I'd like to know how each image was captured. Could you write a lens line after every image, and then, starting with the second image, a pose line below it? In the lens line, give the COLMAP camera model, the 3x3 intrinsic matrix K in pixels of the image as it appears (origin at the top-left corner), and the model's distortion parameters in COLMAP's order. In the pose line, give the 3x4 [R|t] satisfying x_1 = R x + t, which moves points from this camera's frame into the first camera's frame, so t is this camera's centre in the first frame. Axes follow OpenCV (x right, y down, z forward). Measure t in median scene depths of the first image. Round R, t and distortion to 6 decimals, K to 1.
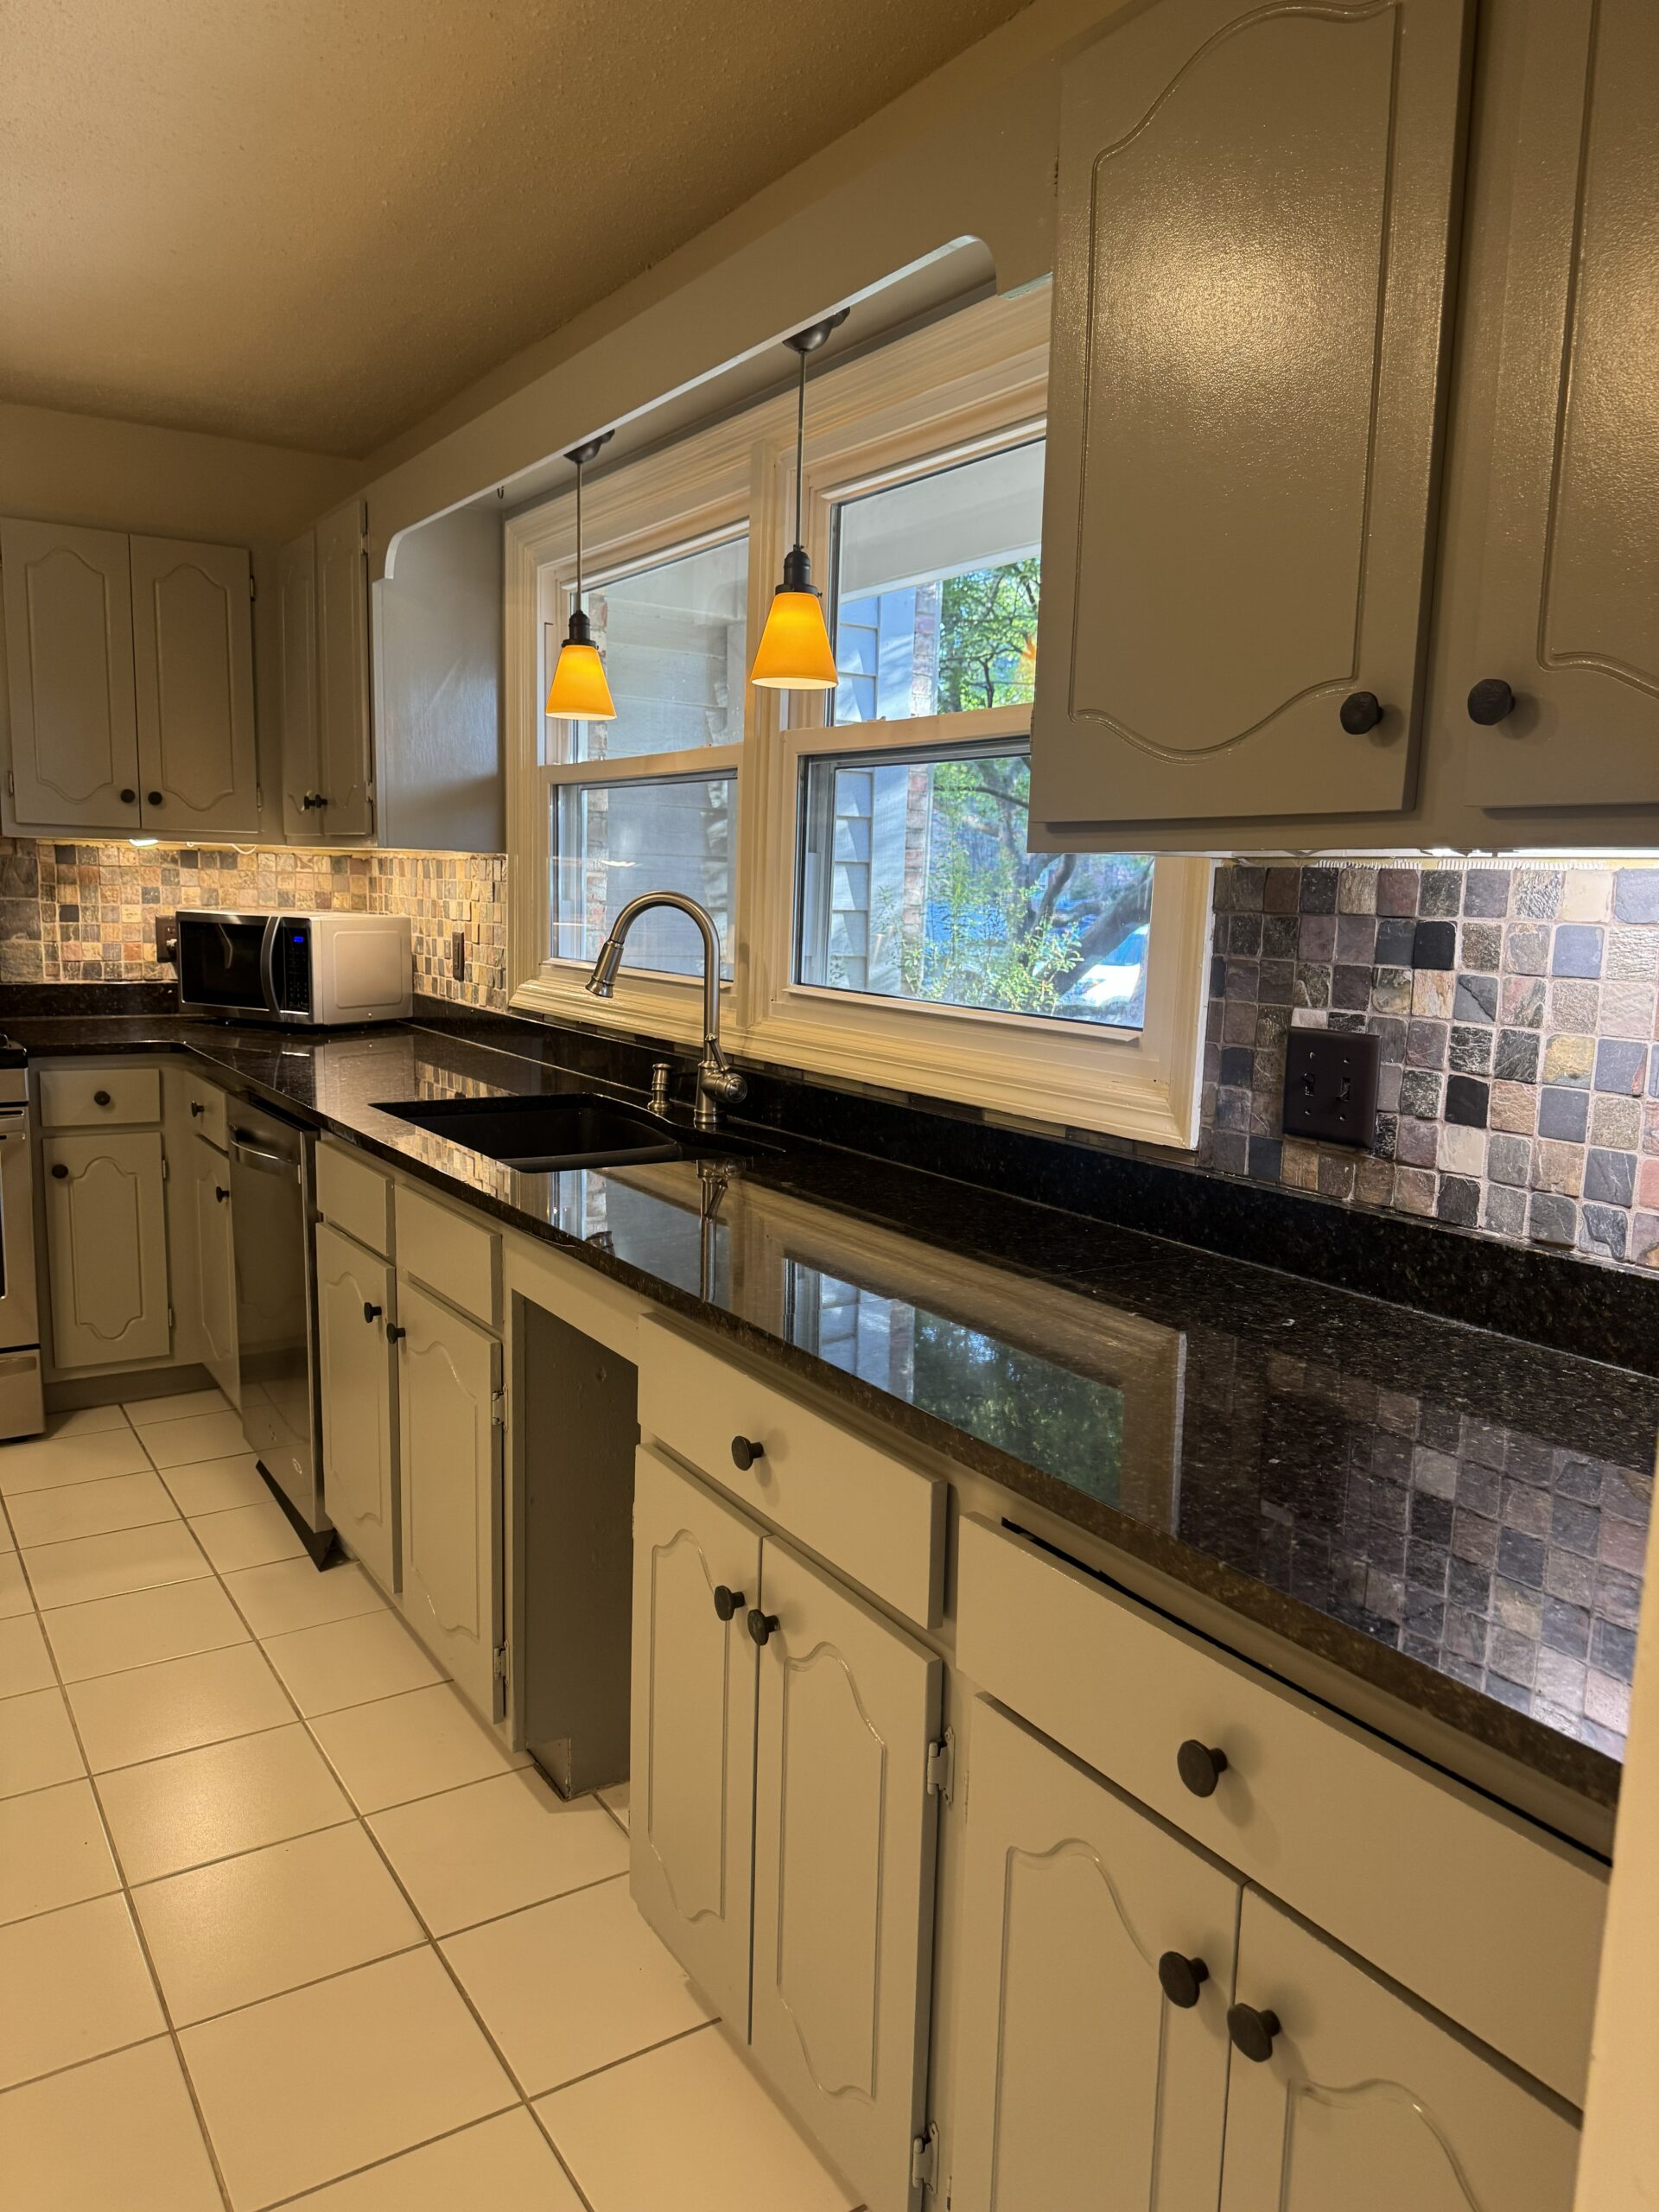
lens RADIAL K [[1566.6, 0, 821.9], [0, 1566.6, 1124.3], [0, 0, 1]] dist [0.076346, -0.099959]
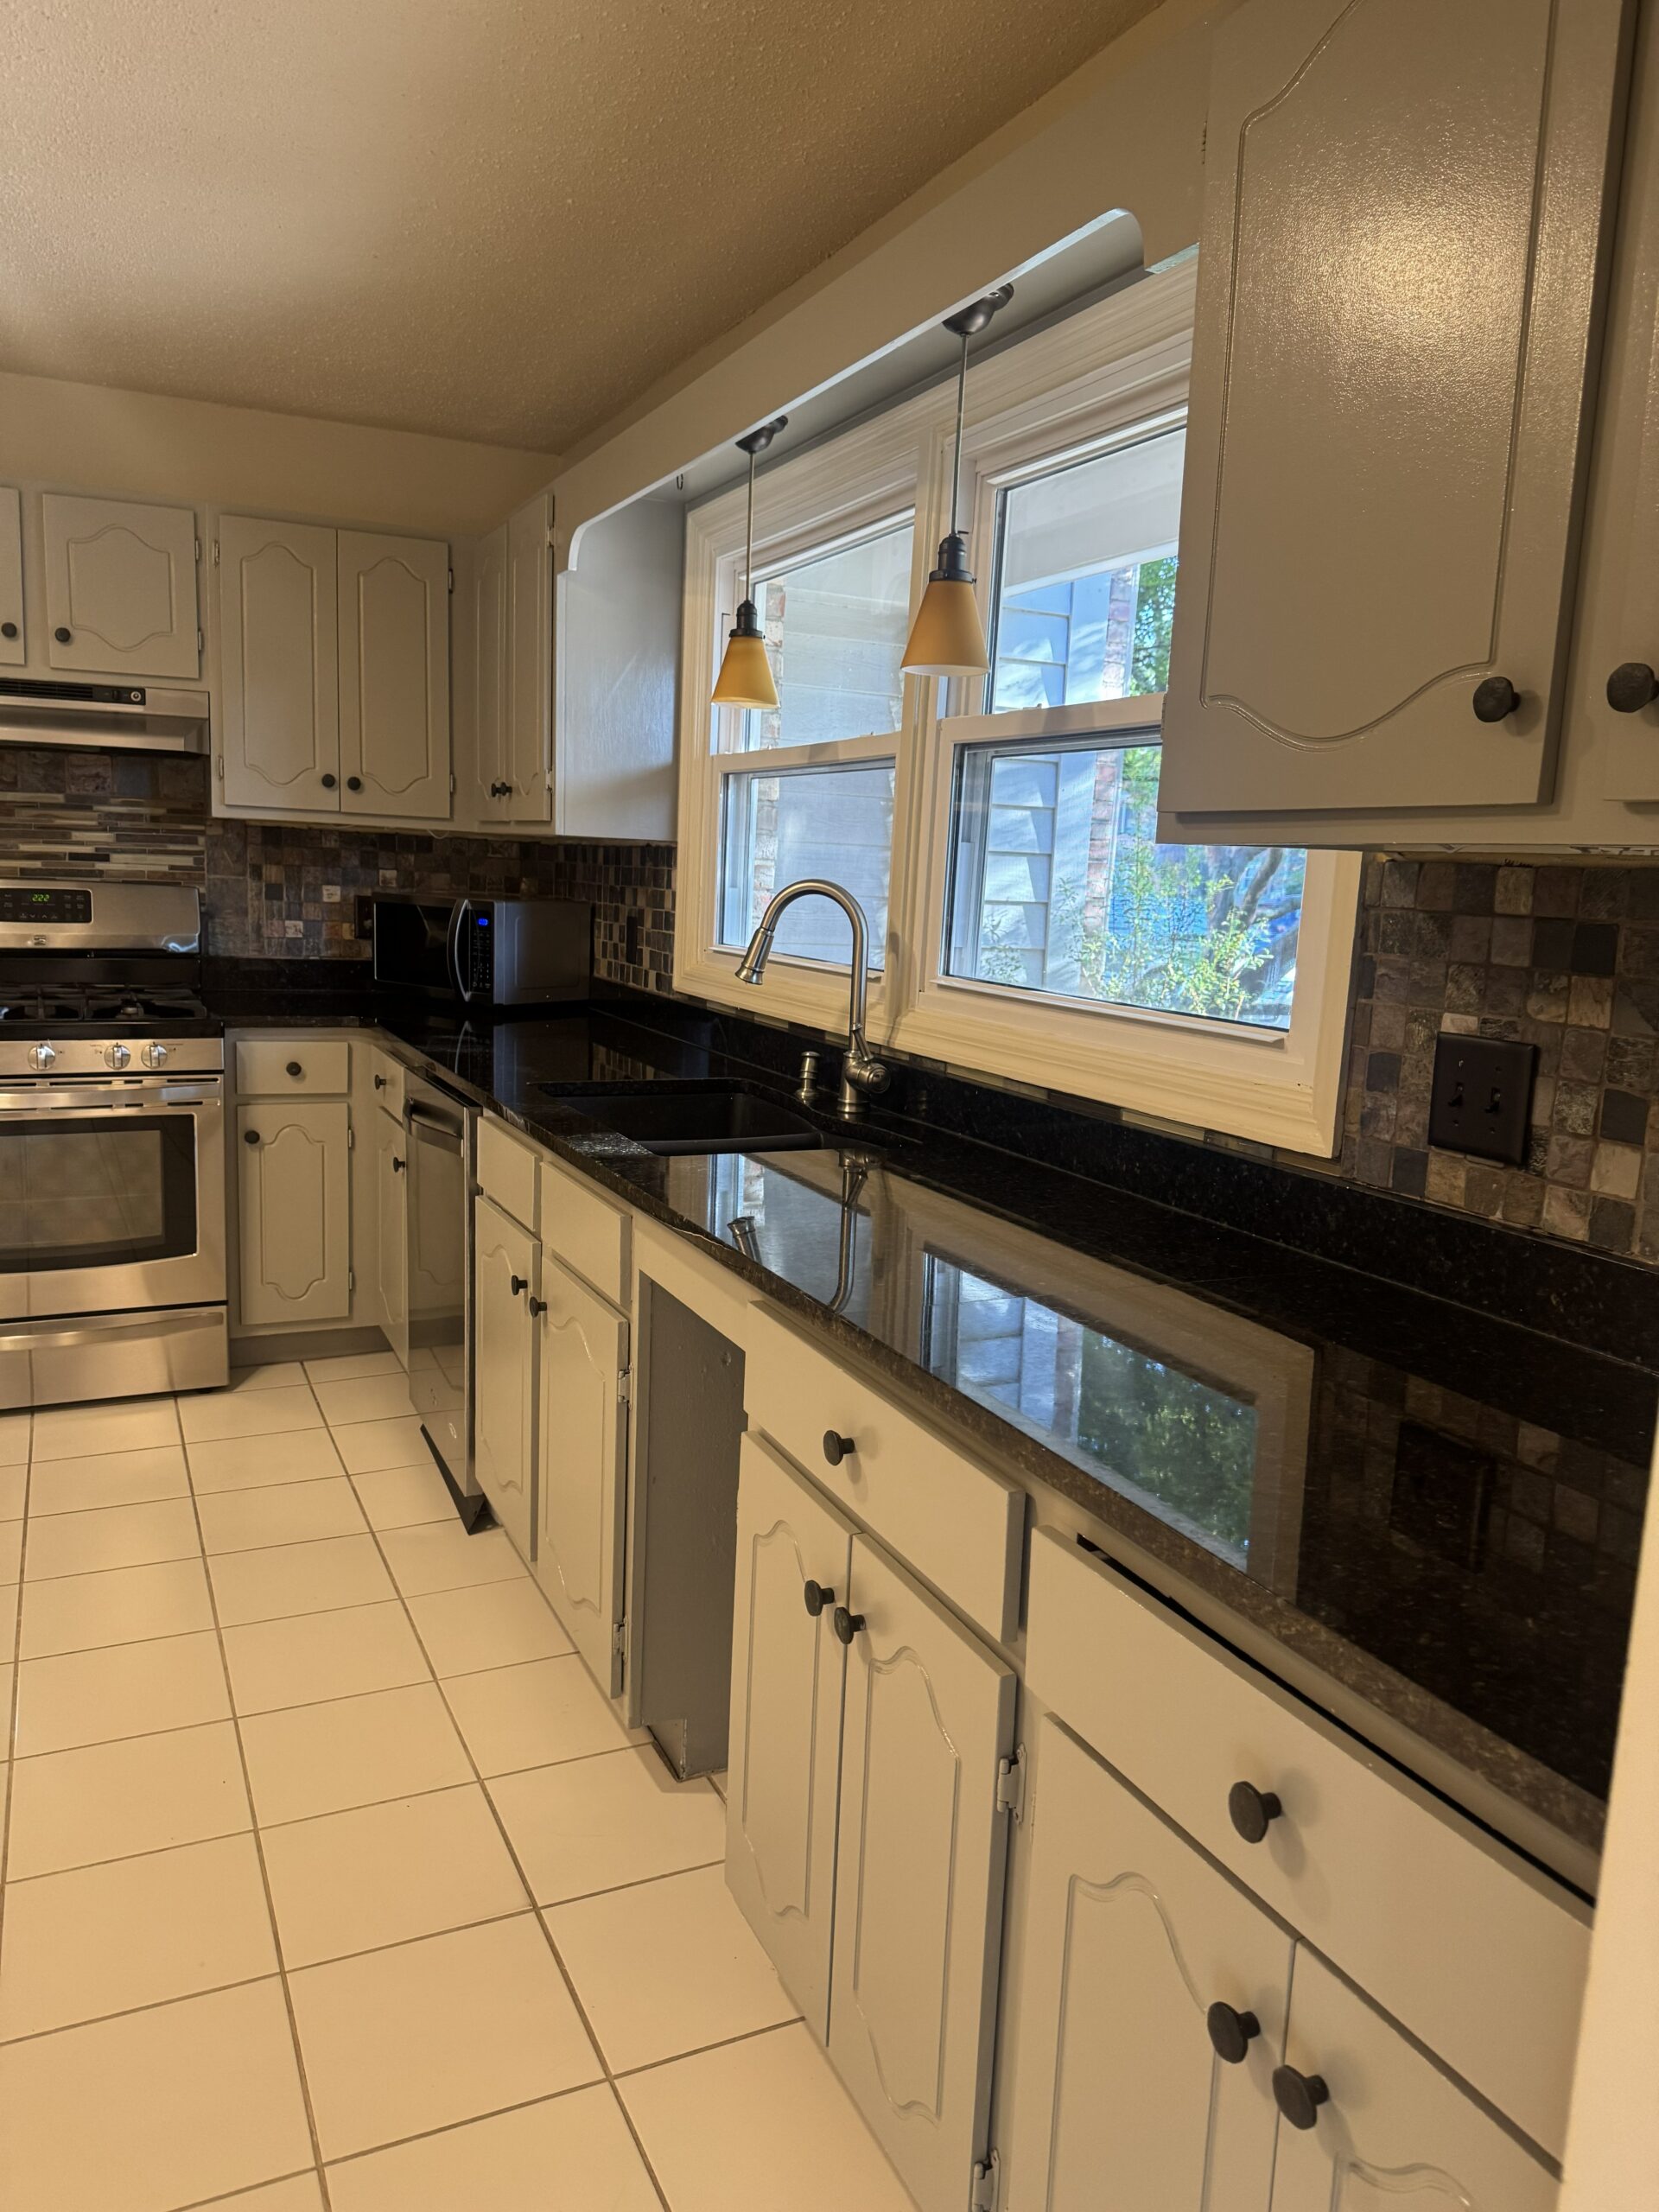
lens RADIAL K [[1566.6, 0, 824.9], [0, 1566.6, 1110.1], [0, 0, 1]] dist [0.076346, -0.099959]
pose [[0.991496, 0.034436, -0.125500, 0.046374], [-0.034759, 0.999396, -0.000383, -0.001828], [0.125411, 0.004742, 0.992094, 0.013862]]
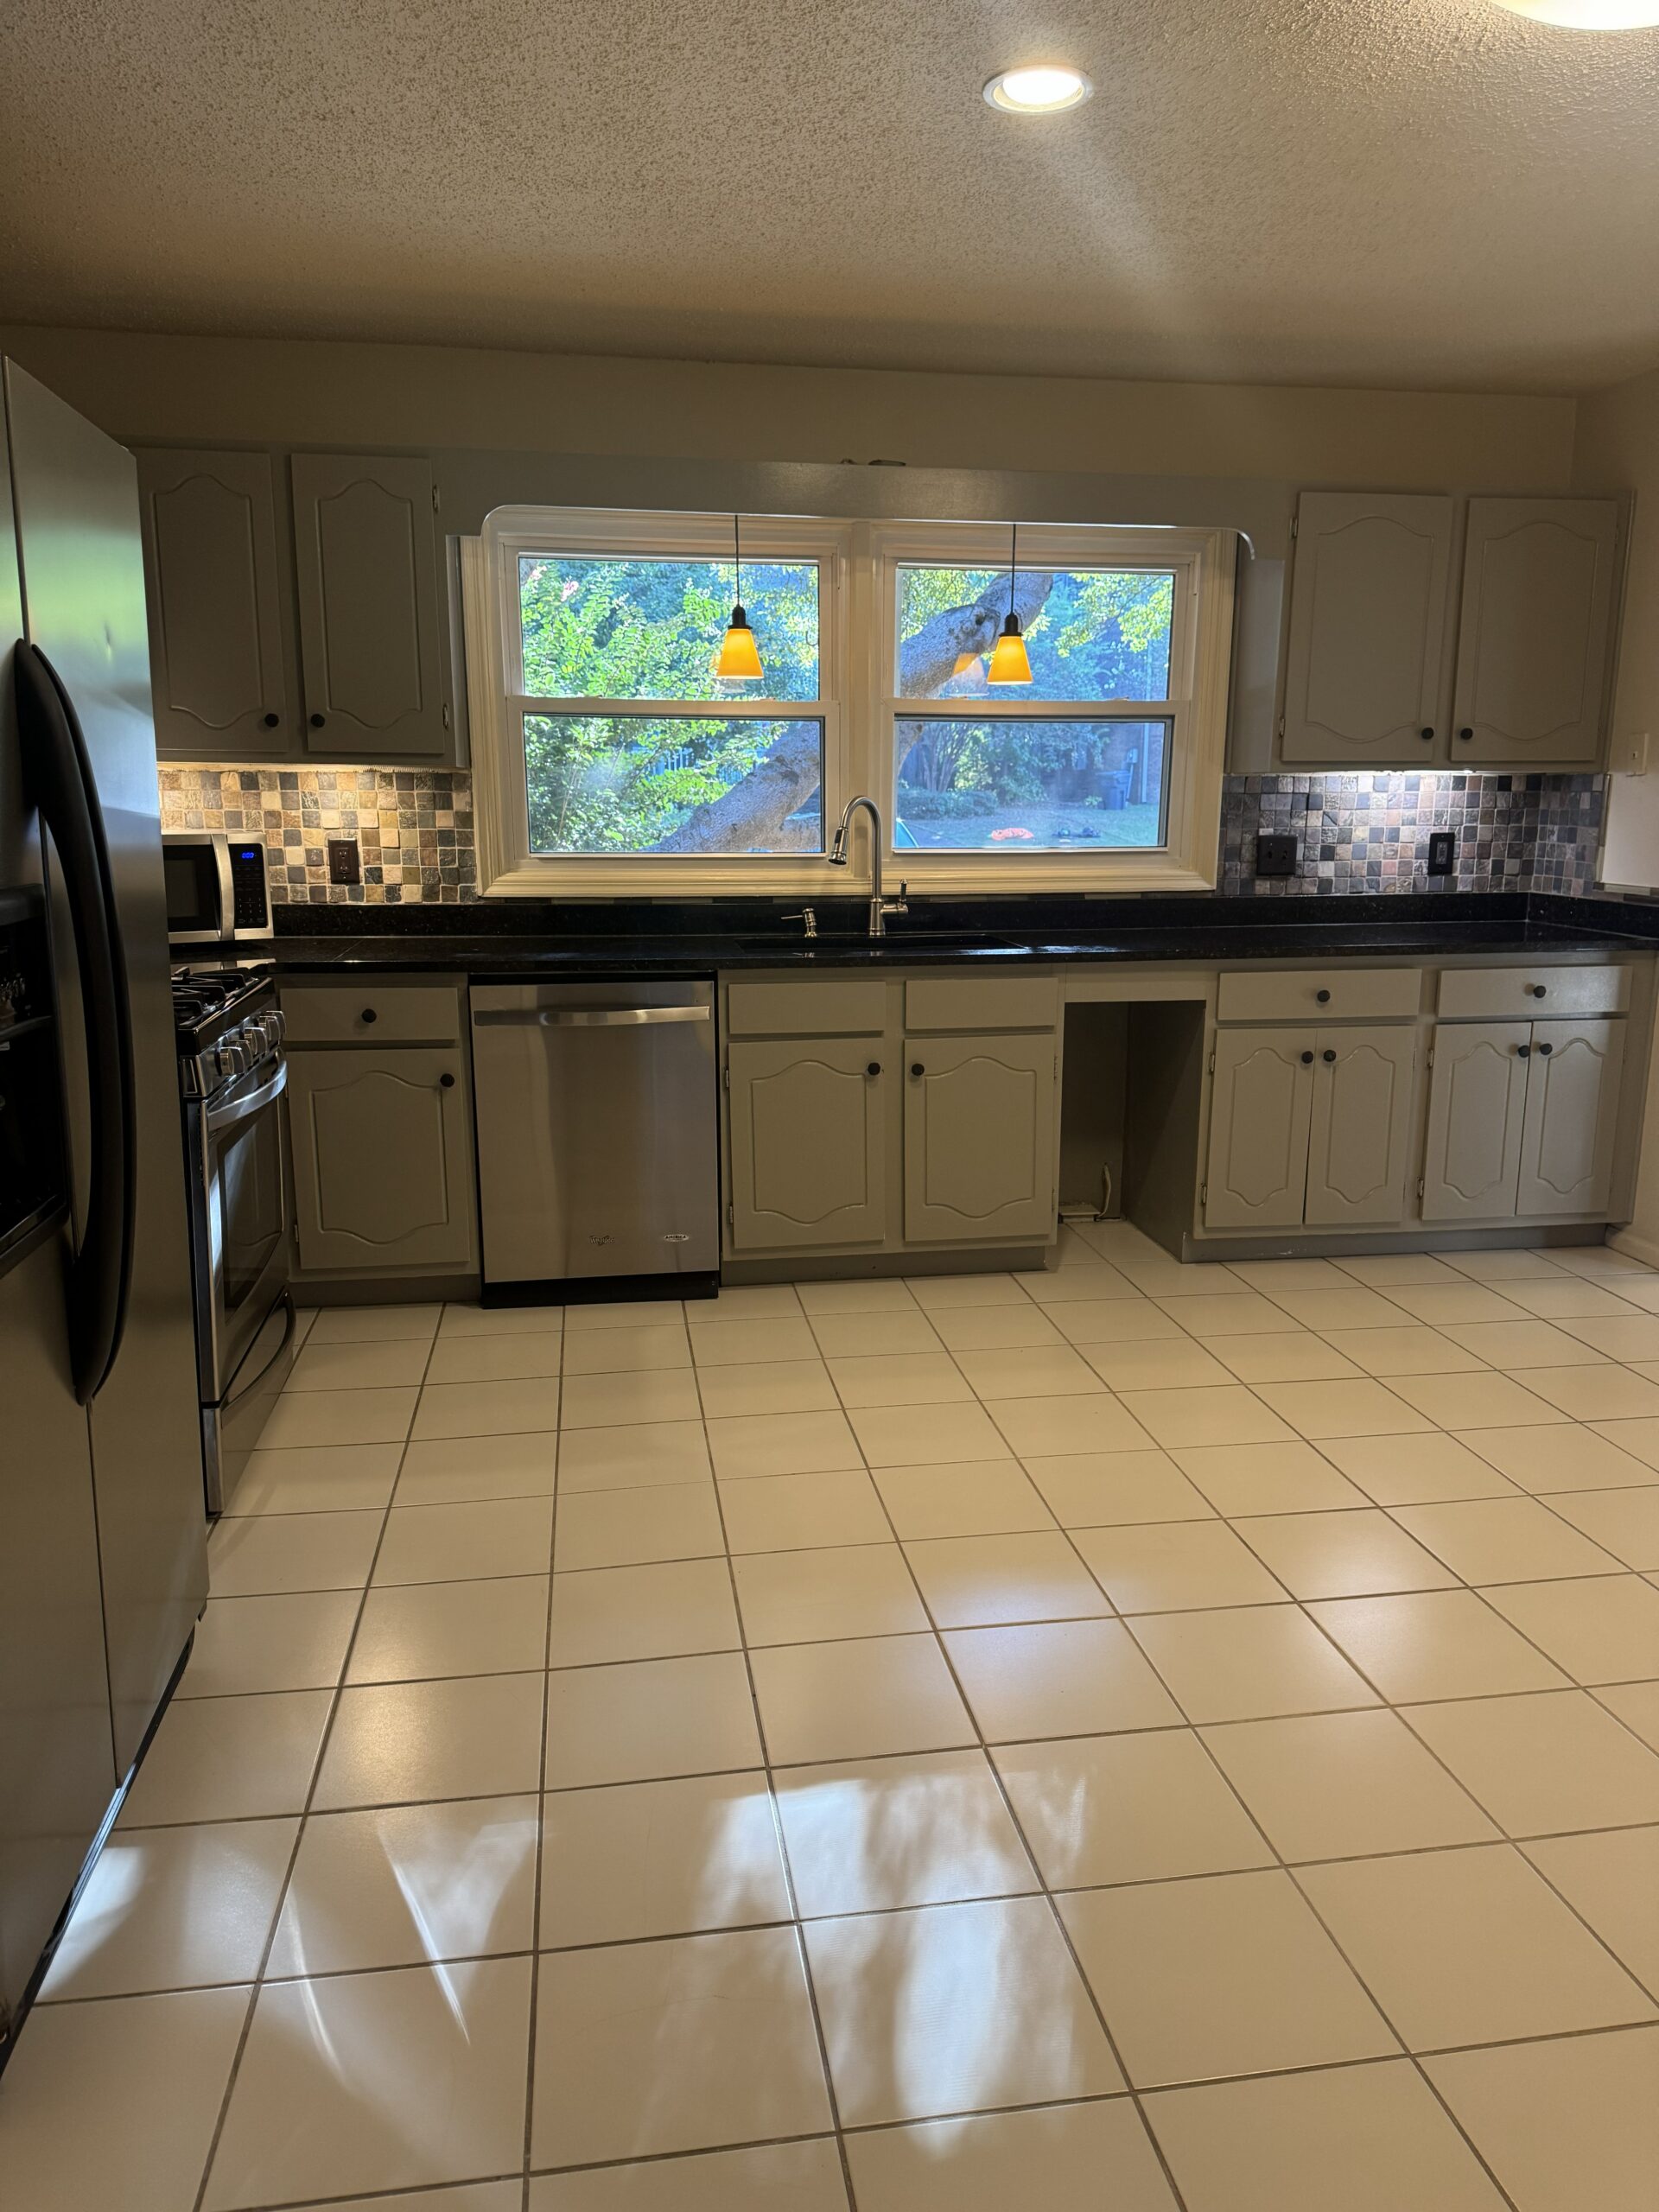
lens RADIAL K [[1566.6, 0, 843.0], [0, 1566.6, 1117.5], [0, 0, 1]] dist [0.076346, -0.099959]
pose [[0.394660, -0.220527, 0.891970, -2.233923], [0.147362, 0.973396, 0.175456, -0.151586], [-0.906933, 0.062197, 0.416658, 0.479822]]
